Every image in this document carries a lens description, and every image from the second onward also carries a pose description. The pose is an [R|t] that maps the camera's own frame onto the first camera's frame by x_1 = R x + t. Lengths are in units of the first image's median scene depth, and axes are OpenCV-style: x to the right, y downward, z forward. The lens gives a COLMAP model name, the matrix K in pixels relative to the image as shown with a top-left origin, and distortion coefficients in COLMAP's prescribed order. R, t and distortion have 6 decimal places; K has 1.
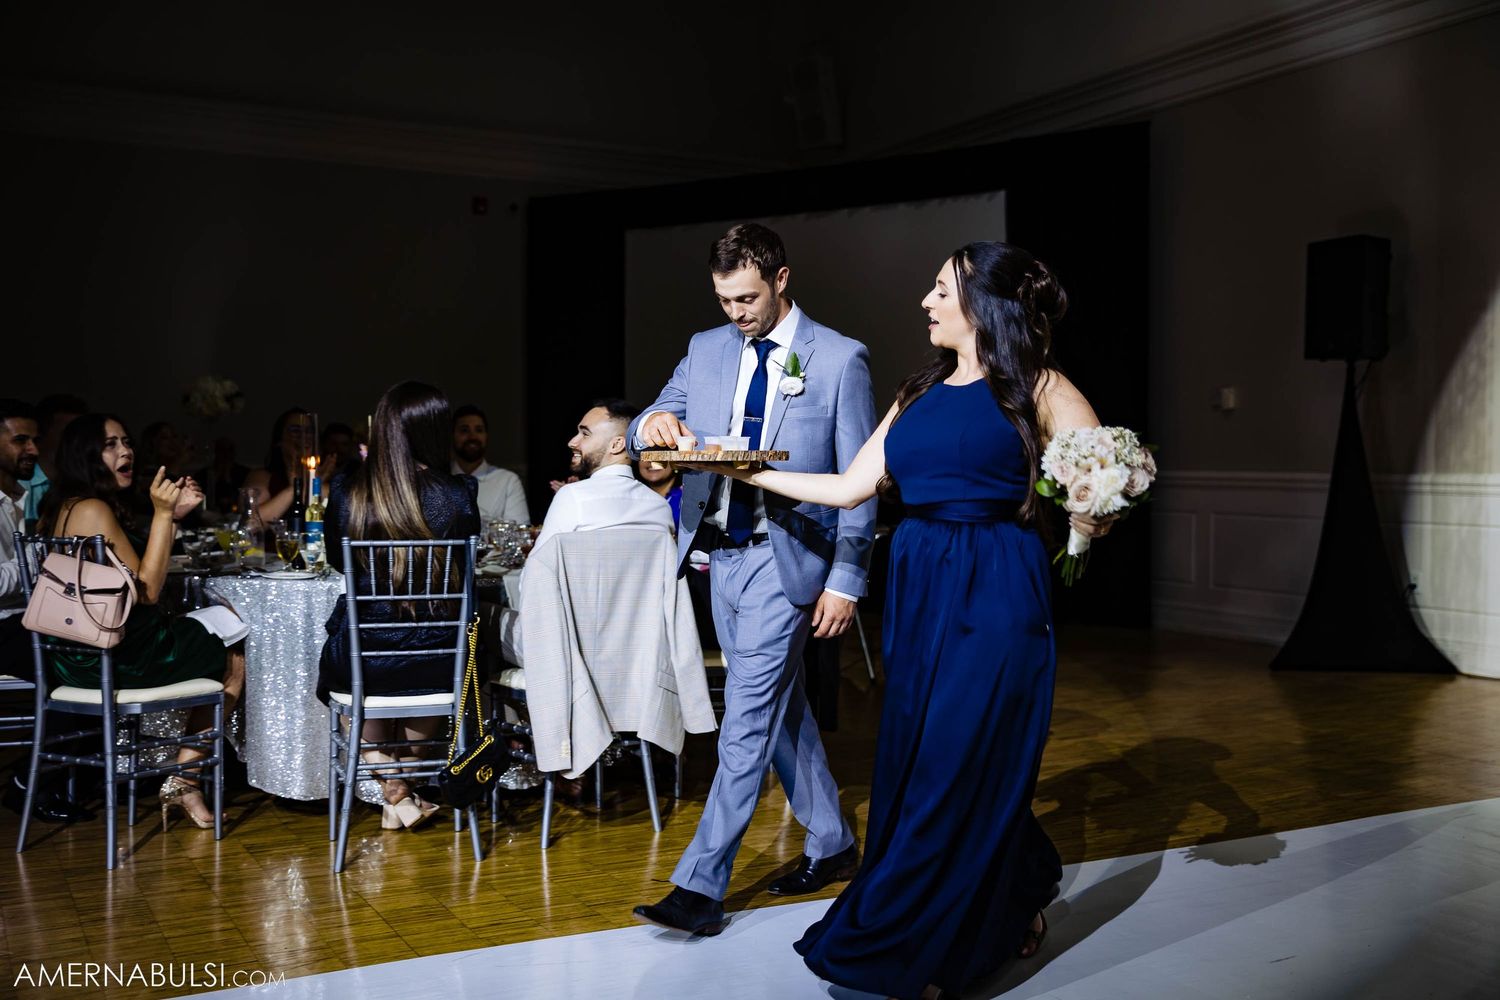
lens RADIAL K [[1495.0, 0, 743.7], [0, 1495.0, 493.9], [0, 0, 1]] dist [-0.001707, 0.000000]
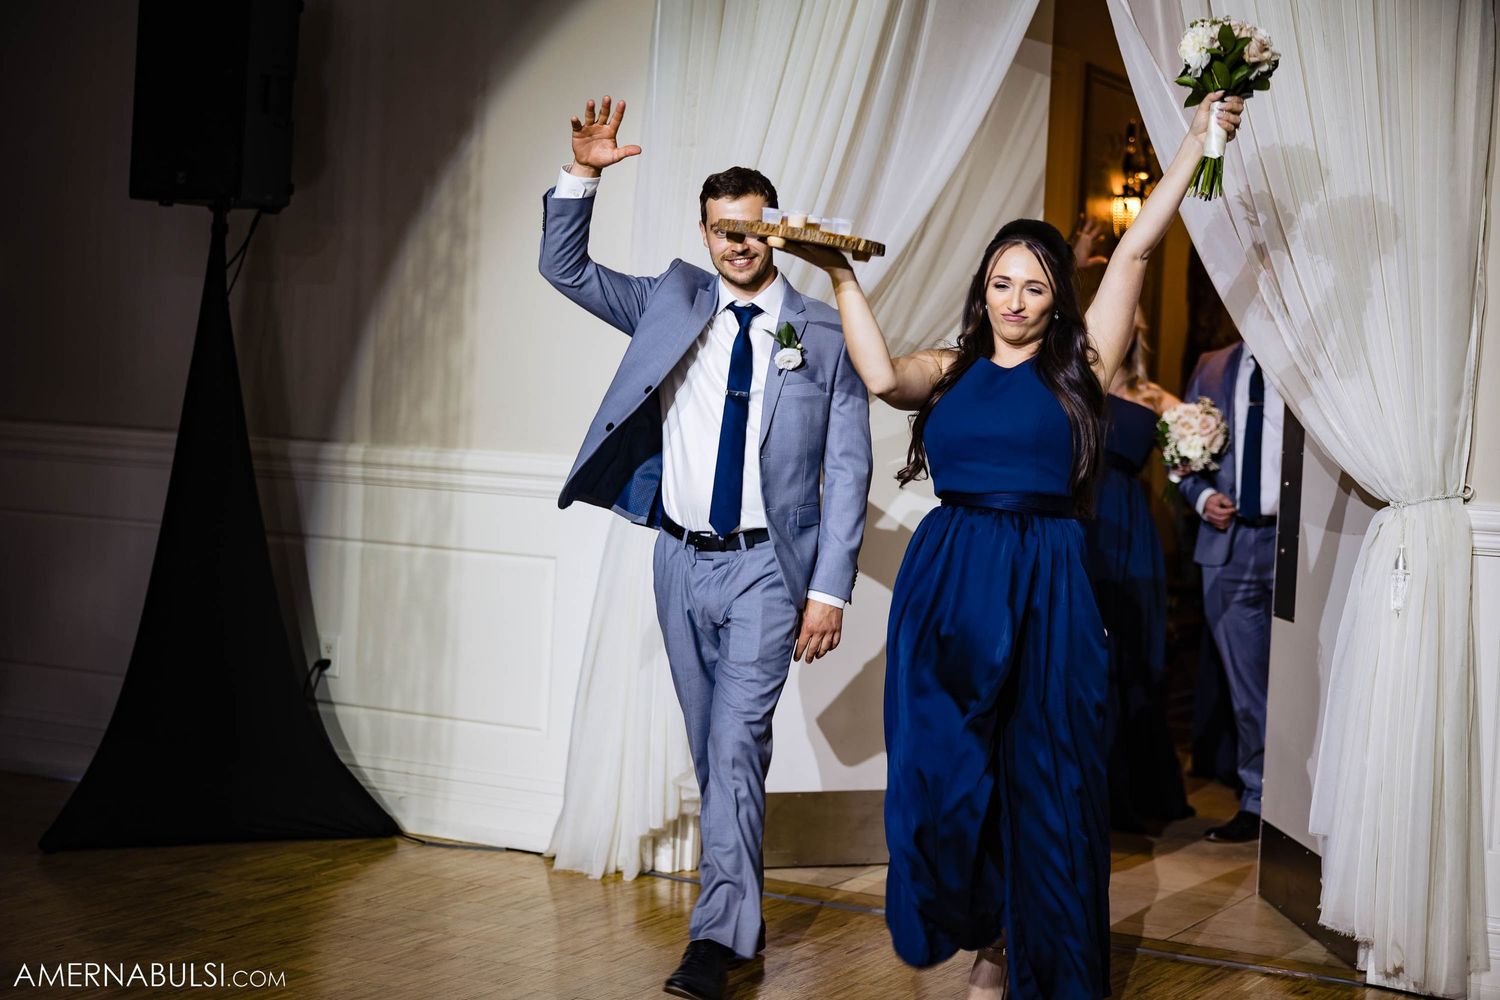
lens RADIAL K [[2538.4, 0, 763.5], [0, 2538.4, 495.6], [0, 0, 1]] dist [0.003618, 0.000000]
pose [[0.829136, 0.012256, 0.558913, 0.091392], [-0.030292, 0.999276, 0.023024, -0.020291], [-0.558226, -0.036021, 0.828906, 0.209859]]
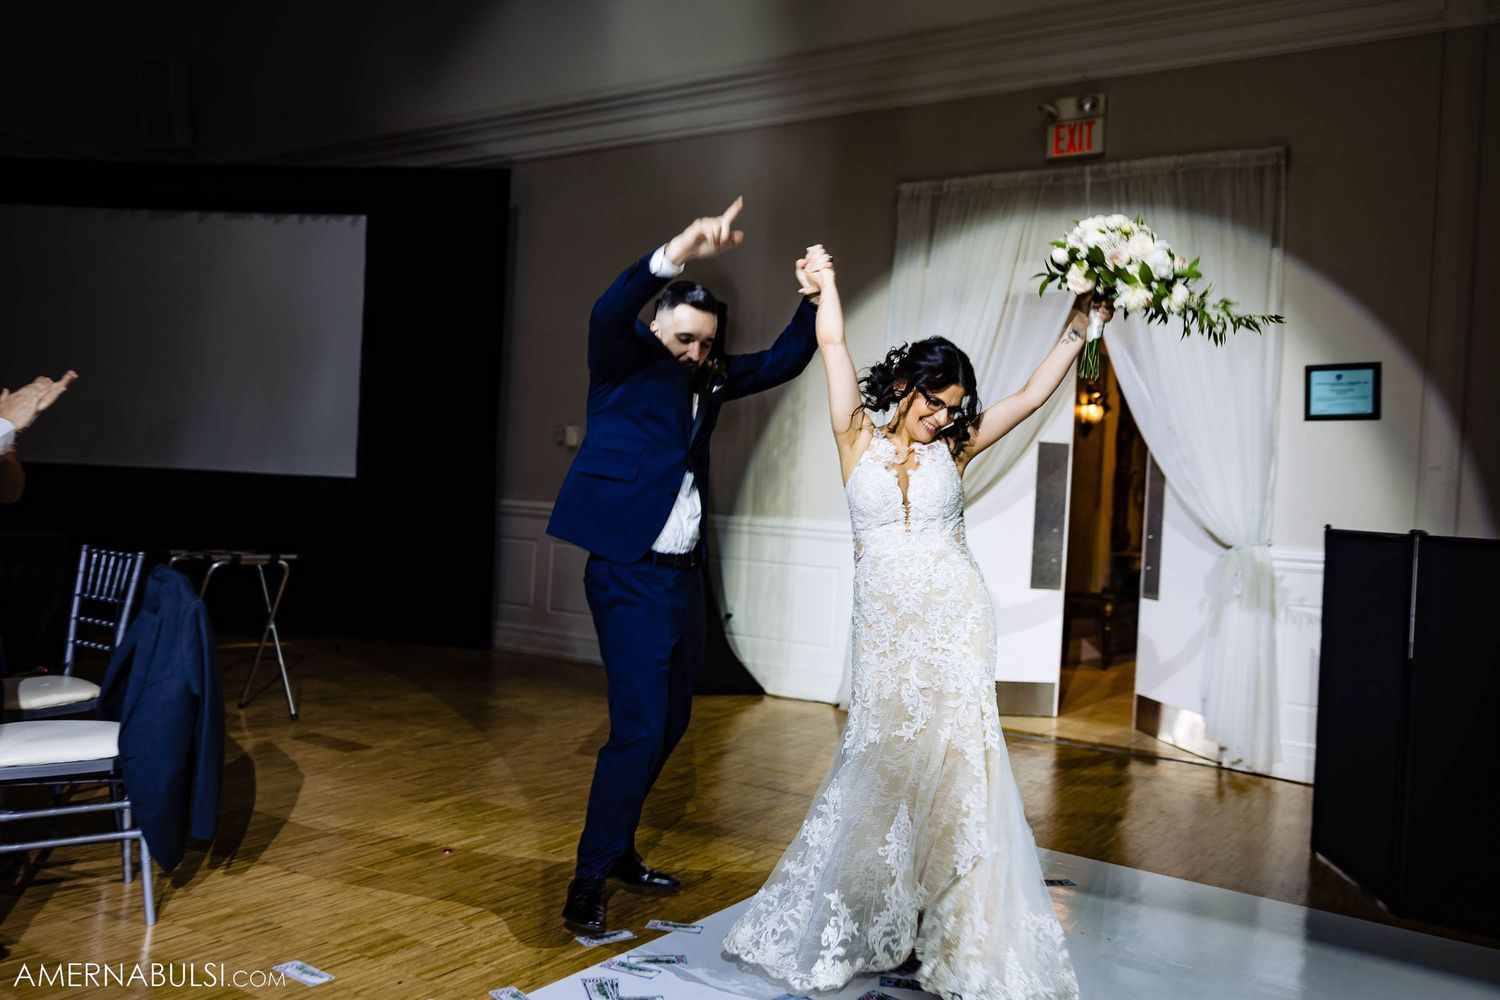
lens RADIAL K [[1262.2, 0, 757.7], [0, 1262.2, 496.5], [0, 0, 1]] dist [-0.031901, 0.024388]
pose [[0.875666, 0.043212, 0.480979, 0.007773], [-0.040760, 0.999048, -0.015550, -0.013942], [-0.481193, -0.005988, 0.876594, 0.166621]]
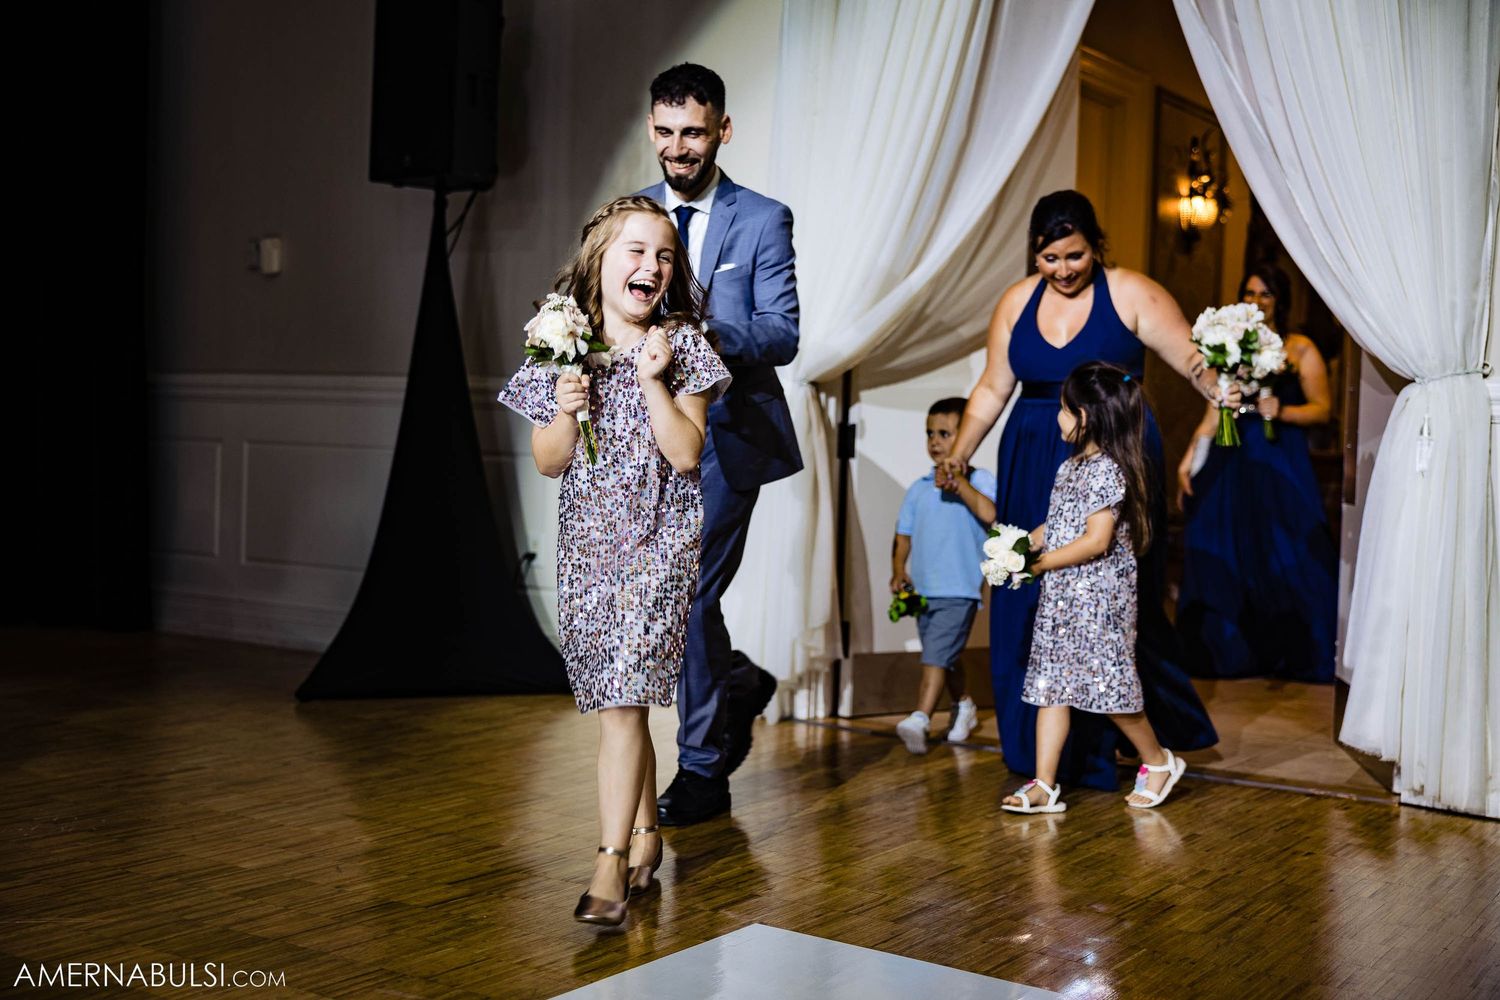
lens RADIAL K [[1860.0, 0, 752.5], [0, 1860.0, 490.9], [0, 0, 1]] dist [0.004560, 0.000000]
pose [[0.880734, 0.006026, 0.473573, 0.163569], [-0.015717, 0.999740, 0.016508, 0.020668], [-0.473350, -0.021982, 0.880600, 0.274611]]
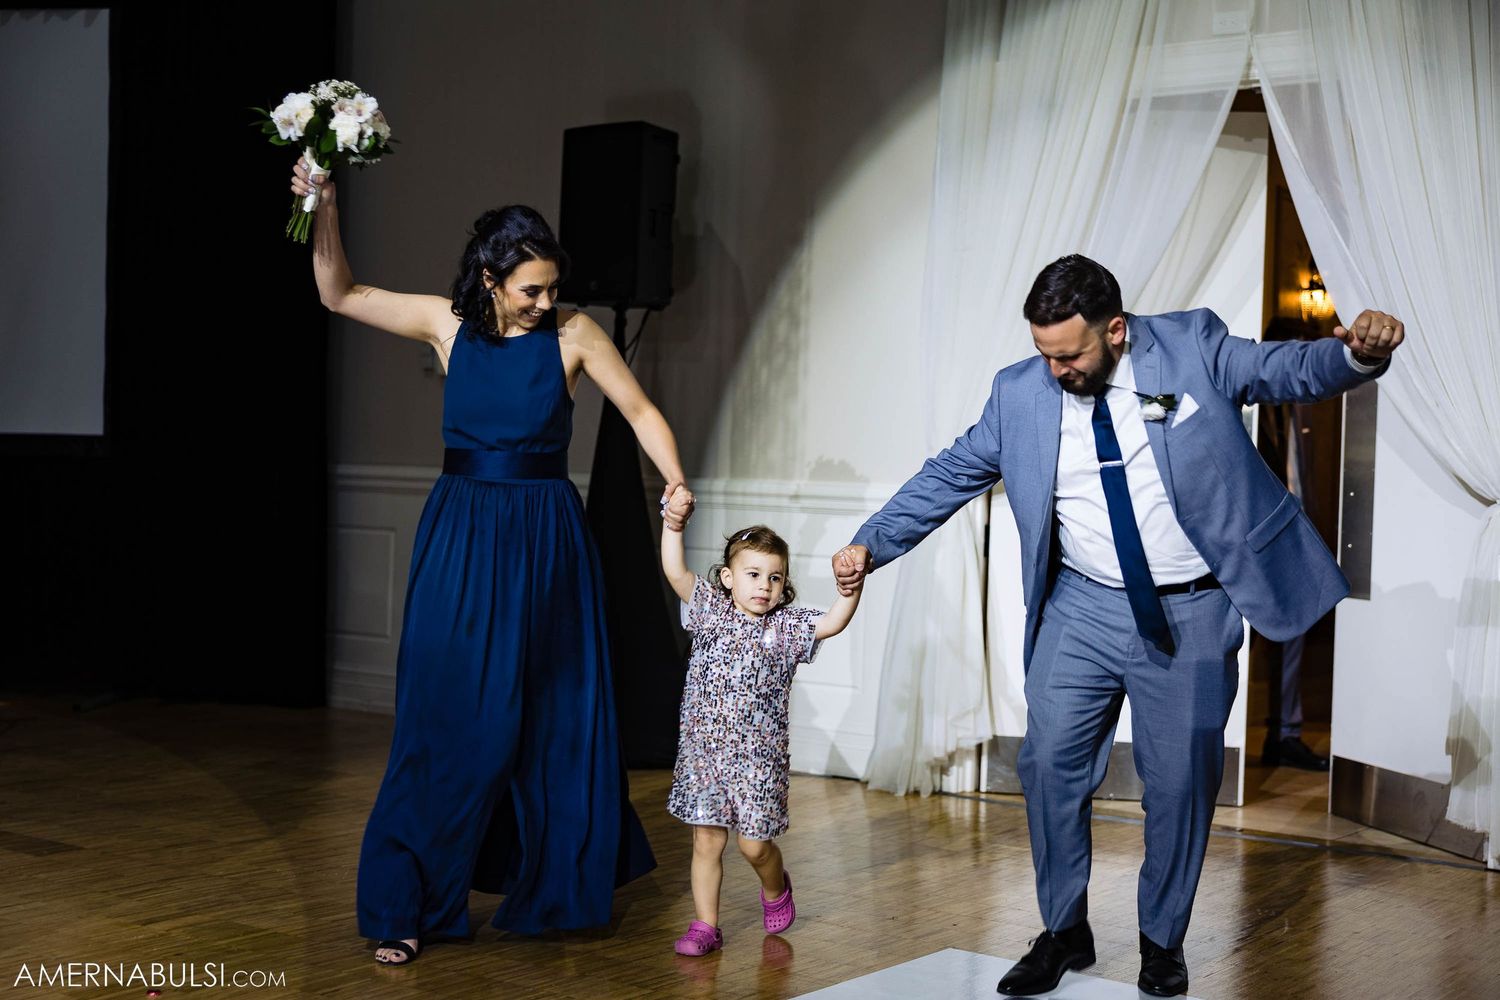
lens RADIAL K [[2088.7, 0, 754.9], [0, 2088.7, 496.1], [0, 0, 1]] dist [0.005767, 0.000000]
pose [[0.897002, 0.020288, 0.441561, 0.047481], [-0.019417, 0.999790, -0.006490, 0.000658], [-0.441600, -0.002752, 0.897208, 0.130640]]
